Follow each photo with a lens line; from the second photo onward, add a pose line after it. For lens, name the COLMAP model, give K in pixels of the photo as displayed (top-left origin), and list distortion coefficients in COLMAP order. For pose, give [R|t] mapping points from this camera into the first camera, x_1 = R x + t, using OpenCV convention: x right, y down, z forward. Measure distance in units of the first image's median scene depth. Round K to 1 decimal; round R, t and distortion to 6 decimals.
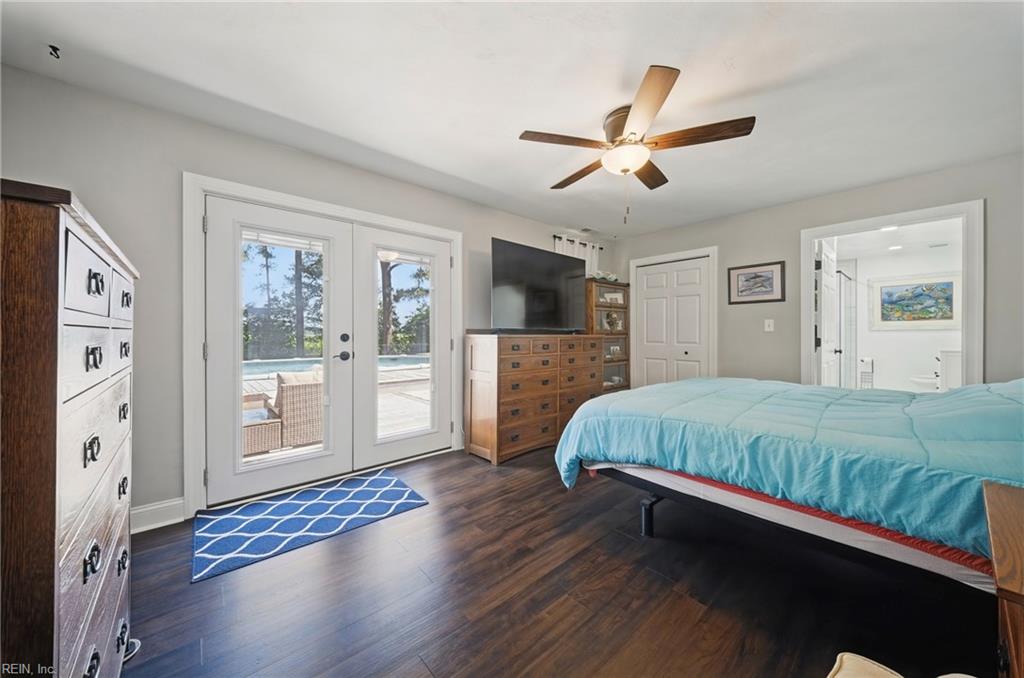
lens RADIAL K [[357.9, 0, 511.2], [0, 357.9, 337.3], [0, 0, 1]] dist [0.000529, -0.000058]
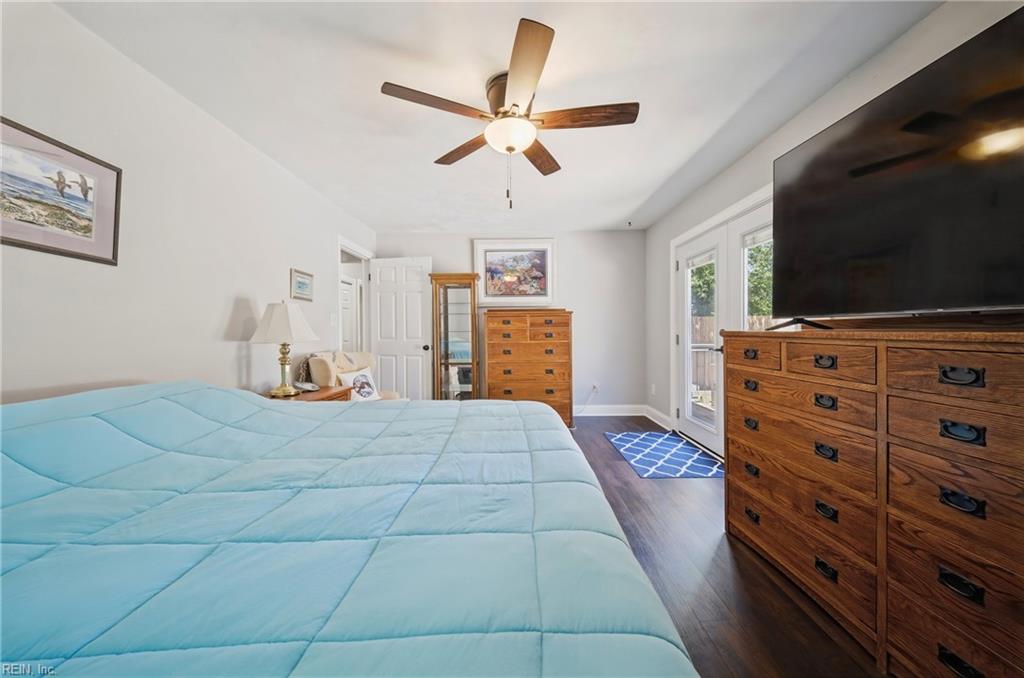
lens RADIAL K [[352.6, 0, 512.1], [0, 352.6, 331.7], [0, 0, 1]] dist [0.000600, 0.000007]
pose [[-0.659185, 0.007854, -0.751940, 0.666879], [0.001562, 0.999958, 0.009076, -0.011349], [0.751979, 0.004808, -0.659169, 1.079737]]
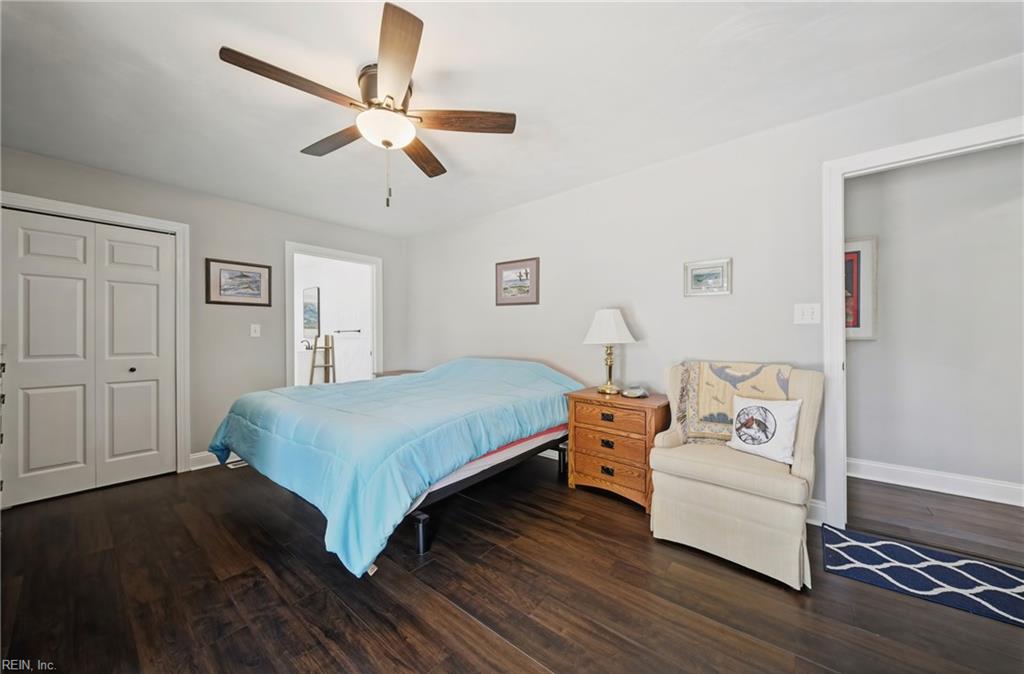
lens RADIAL K [[357.9, 0, 511.2], [0, 357.9, 335.3], [0, 0, 1]] dist [0.000529, -0.000058]
pose [[-0.169753, 0.008230, 0.985452, -0.377029], [0.018558, 0.999815, -0.005153, -0.004447], [-0.985312, 0.017413, -0.169874, 0.588841]]
